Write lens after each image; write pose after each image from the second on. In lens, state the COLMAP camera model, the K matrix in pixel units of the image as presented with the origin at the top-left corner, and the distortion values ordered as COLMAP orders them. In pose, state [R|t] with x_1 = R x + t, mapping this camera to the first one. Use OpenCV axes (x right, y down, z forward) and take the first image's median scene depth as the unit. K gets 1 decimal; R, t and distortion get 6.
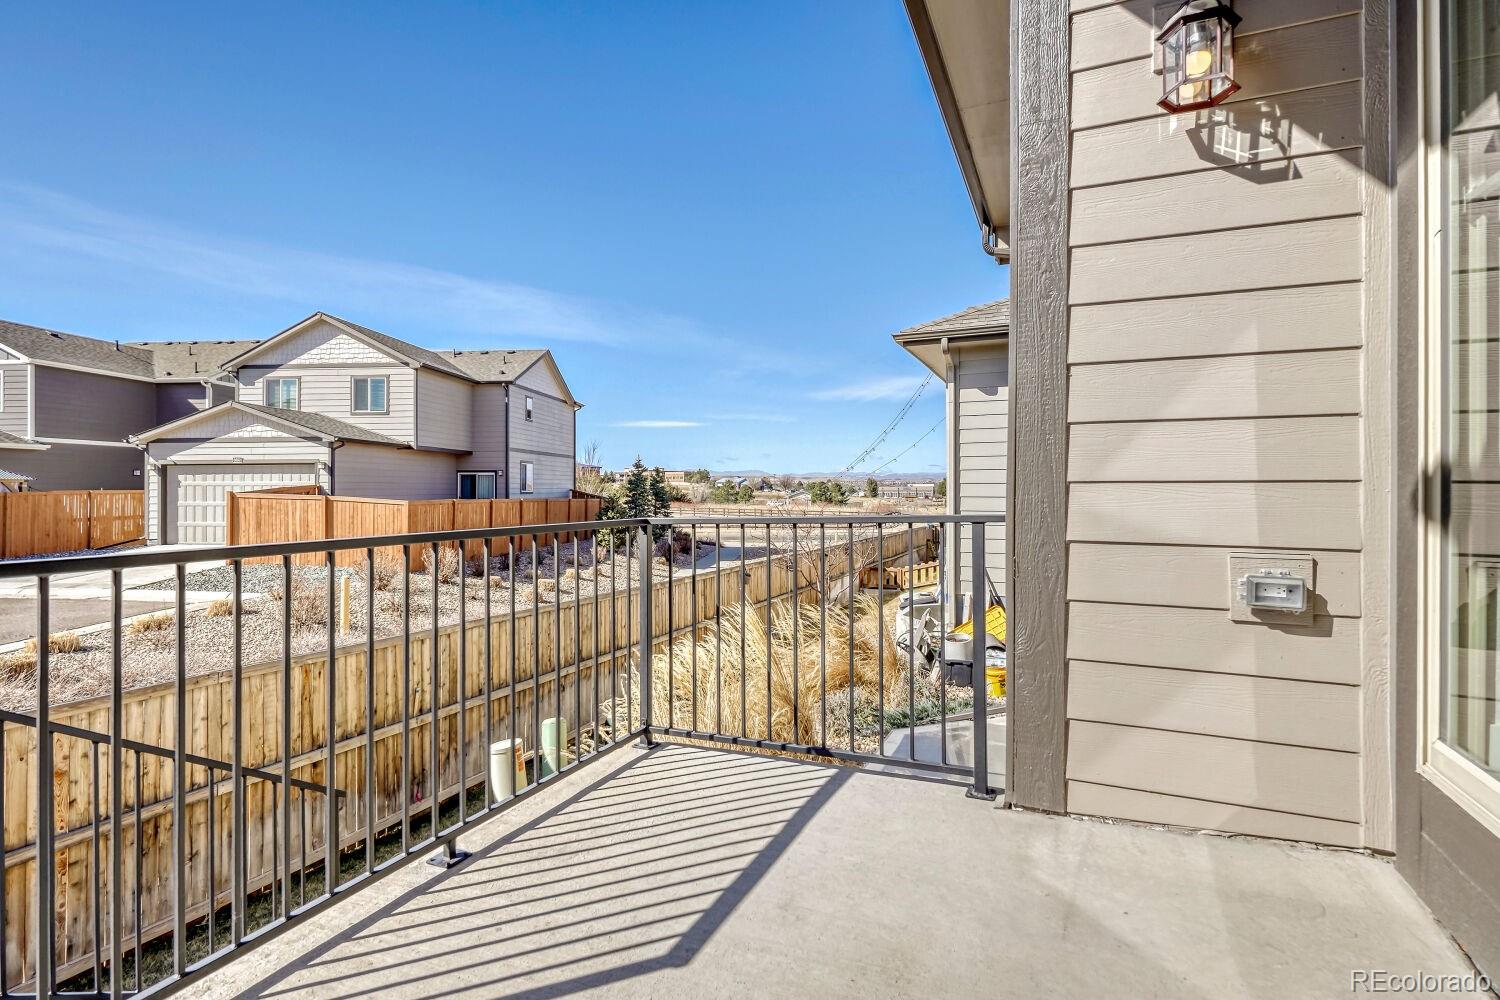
lens RADIAL K [[731.9, 0, 750.2], [0, 731.9, 479.8], [0, 0, 1]] dist [0.011220, 0.000421]
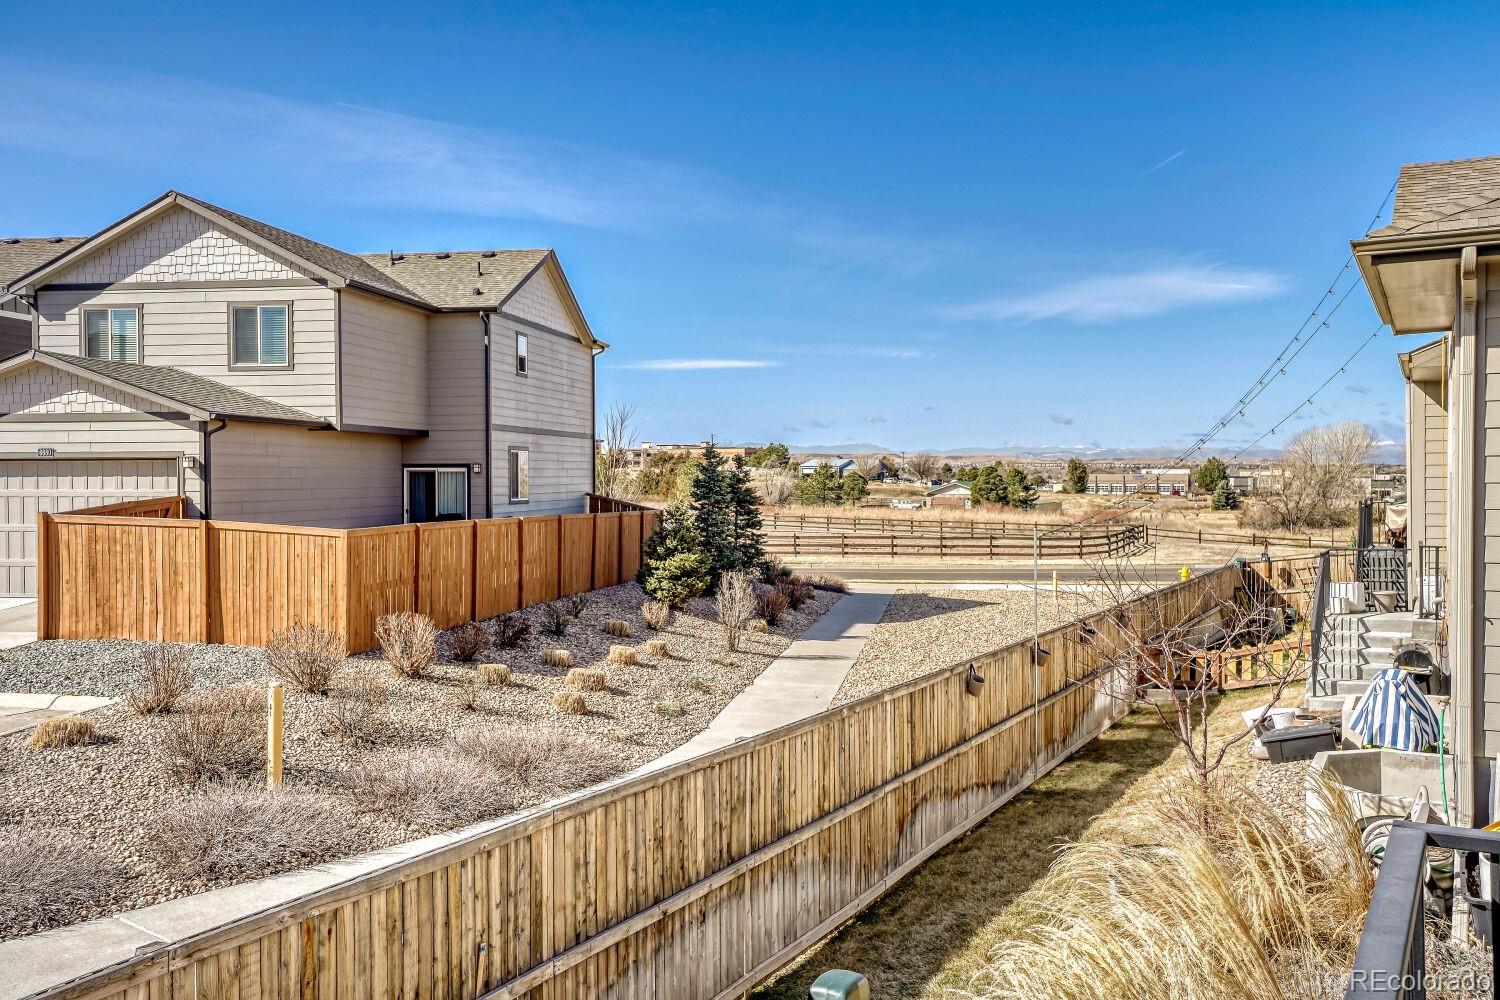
lens RADIAL K [[1268.8, 0, 752.8], [0, 1268.8, 498.8], [0, 0, 1]] dist [0.050629, 0.012524]
pose [[0.996592, 0.002080, -0.082463, -0.050978], [0.000331, 0.999573, 0.029216, -0.017285], [0.082488, -0.029143, 0.996166, 0.030140]]
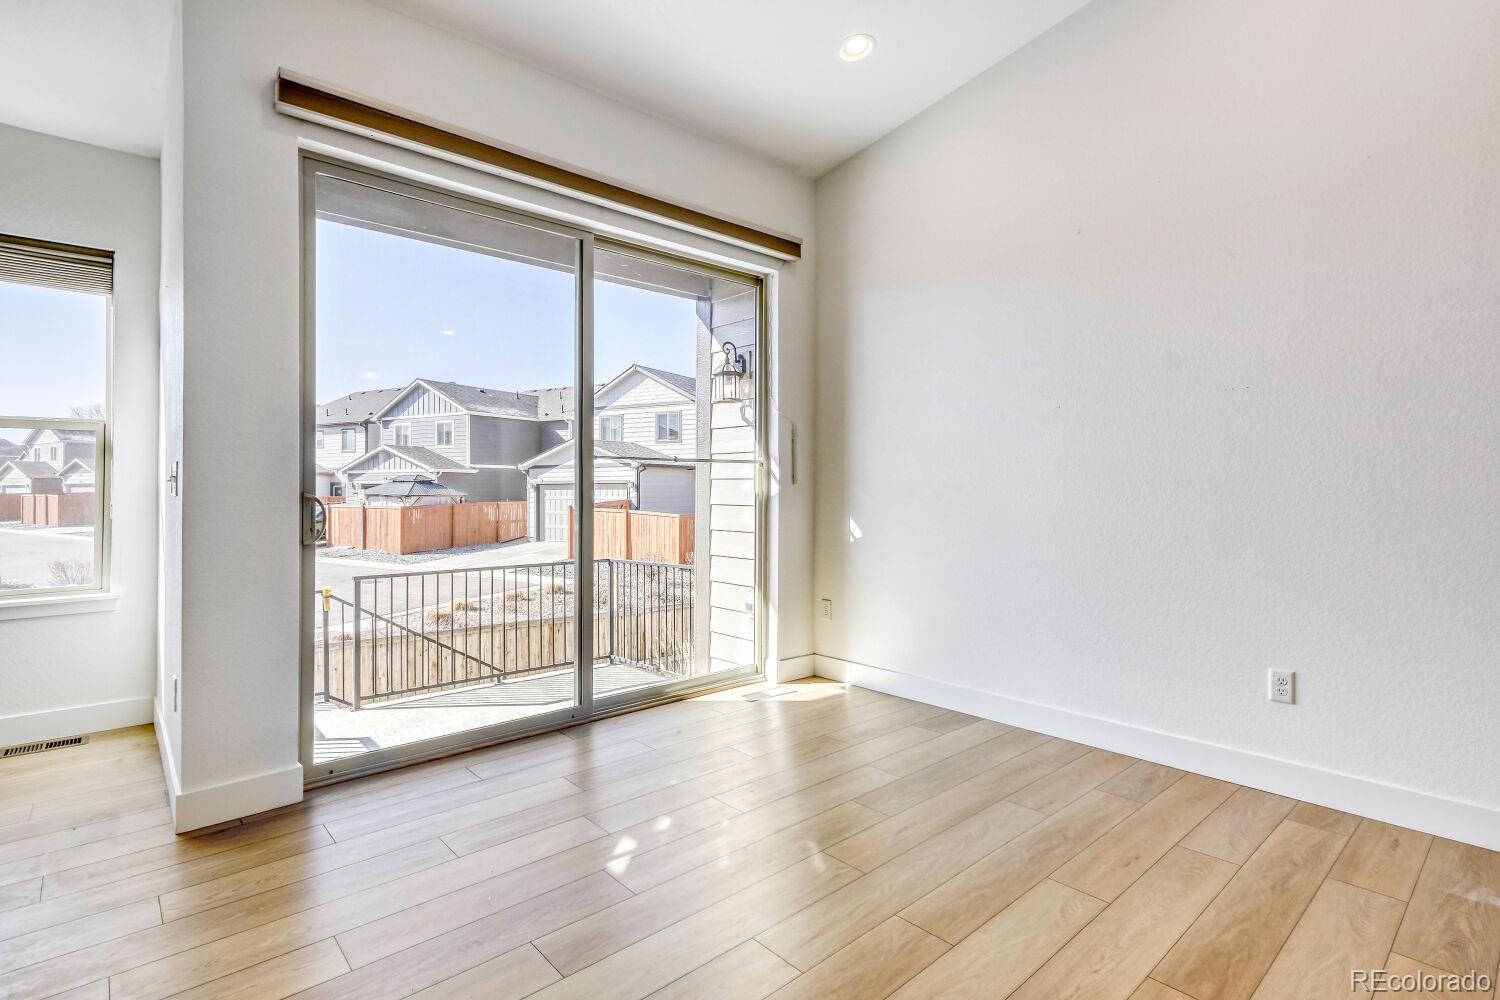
lens RADIAL K [[731.9, 0, 755.2], [0, 731.9, 496.3], [0, 0, 1]] dist [0.011220, 0.000421]
pose [[0.914136, 0.004347, -0.405384, 0.127552], [0.001876, 0.999886, 0.014954, -0.015071], [0.405403, -0.014430, 0.914024, -0.089855]]
